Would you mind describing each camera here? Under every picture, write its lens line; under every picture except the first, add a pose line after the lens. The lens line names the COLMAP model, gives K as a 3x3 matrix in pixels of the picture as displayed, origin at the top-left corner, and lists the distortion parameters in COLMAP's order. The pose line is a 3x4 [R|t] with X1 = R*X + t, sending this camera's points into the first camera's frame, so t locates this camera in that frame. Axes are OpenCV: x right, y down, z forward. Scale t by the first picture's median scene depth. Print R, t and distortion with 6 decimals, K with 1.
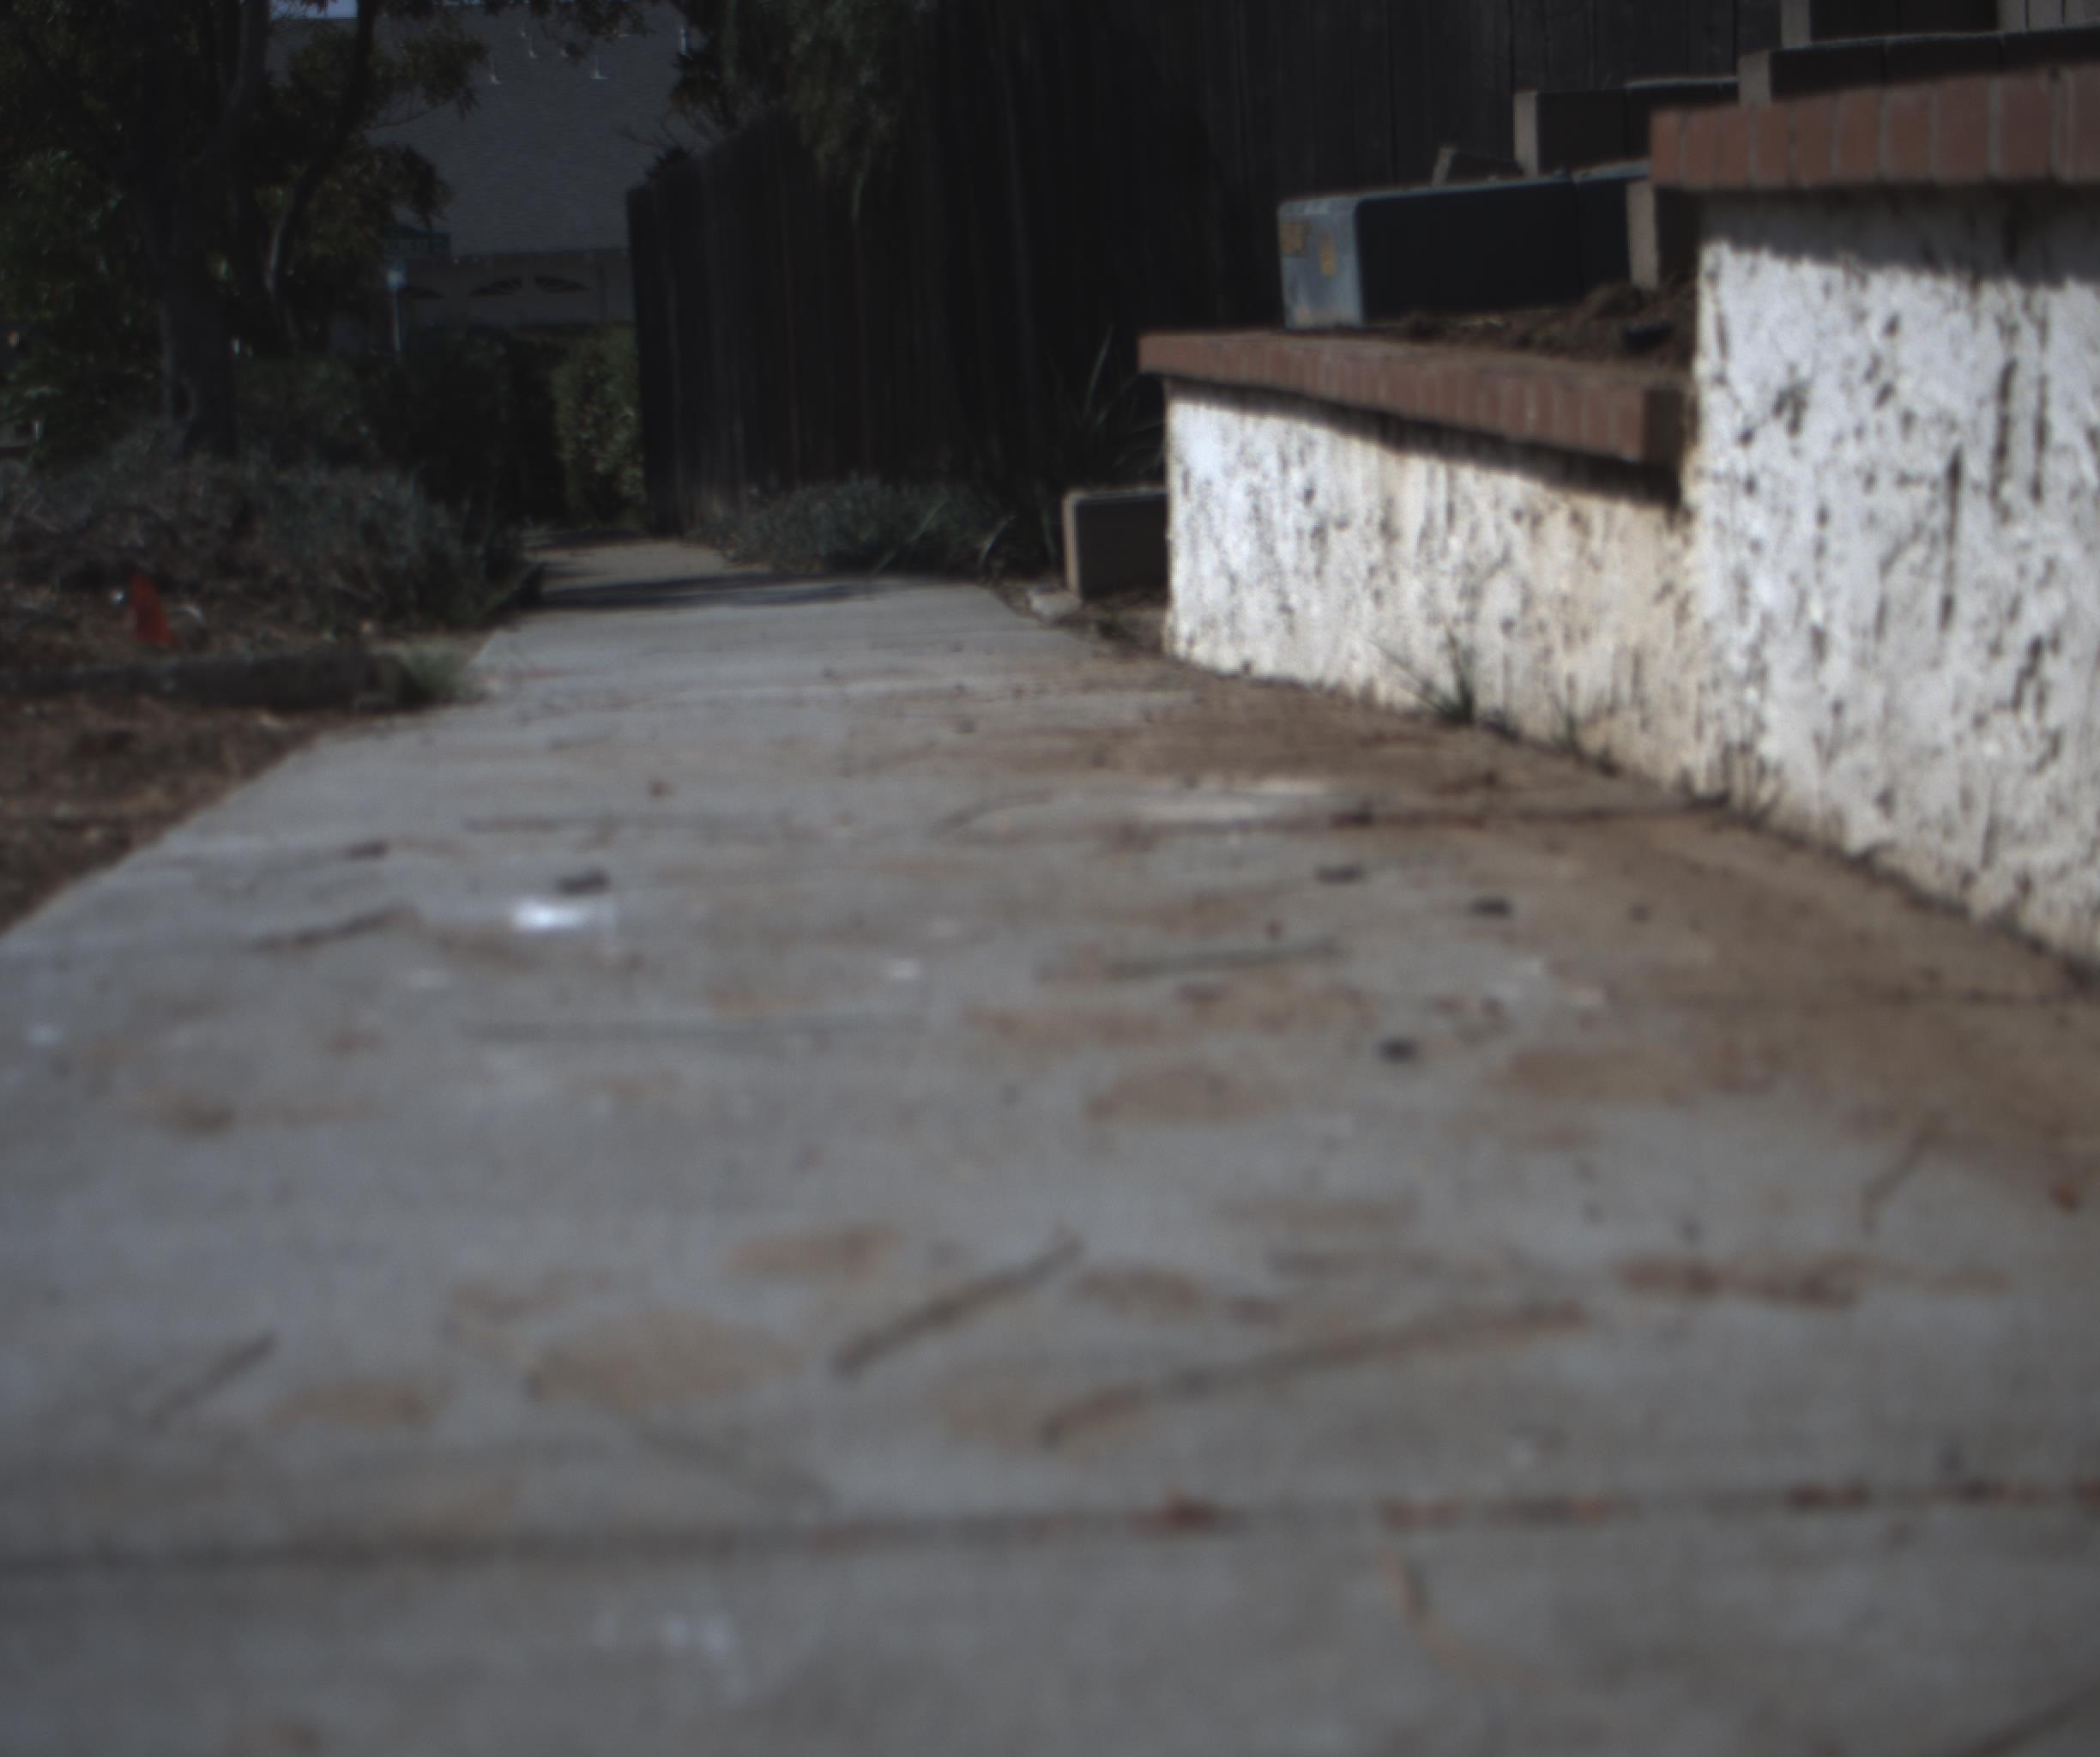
lens RADIAL K [[3862.4, 0, 1050.0], [0, 3862.4, 878.5], [0, 0, 1]] dist [-0.175603, 0.743116]
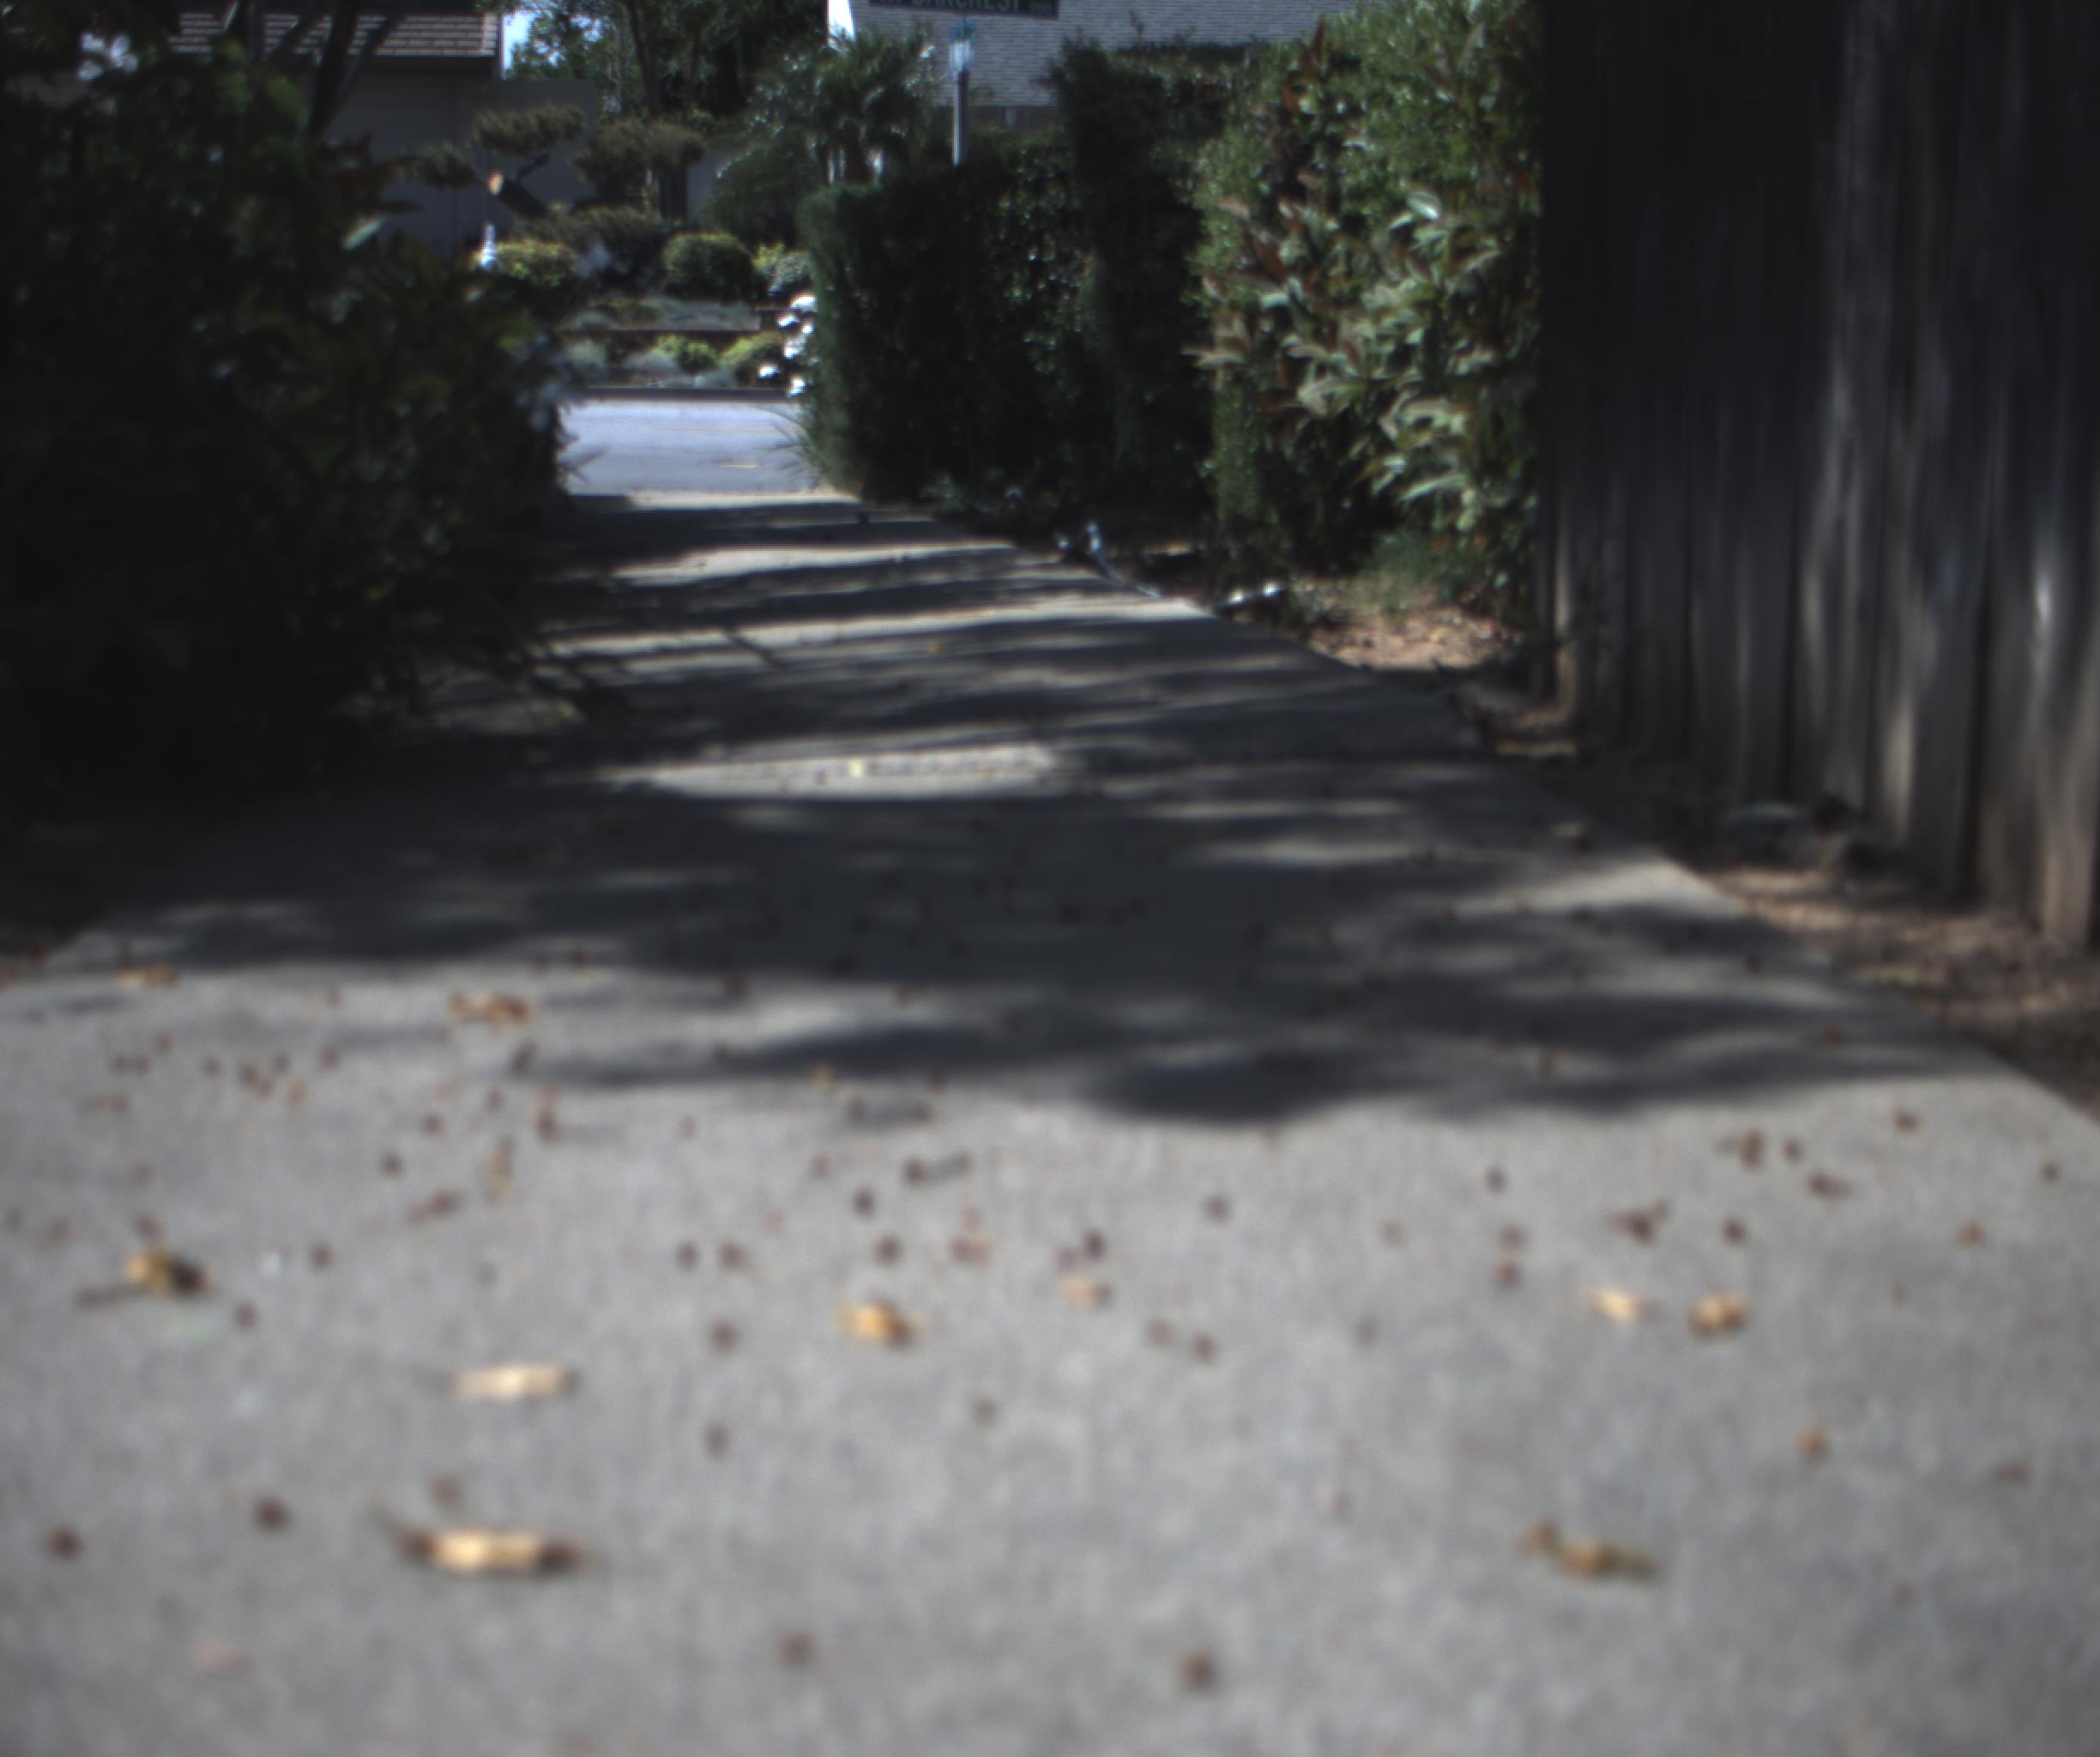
lens RADIAL K [[3862.4, 0, 1050.0], [0, 3862.4, 878.5], [0, 0, 1]] dist [-0.175603, 0.743116]
pose [[0.983157, 0.074184, -0.167028, -0.145115], [-0.071891, 0.997217, 0.019740, -0.126332], [0.168028, -0.007400, 0.985755, 1.203966]]
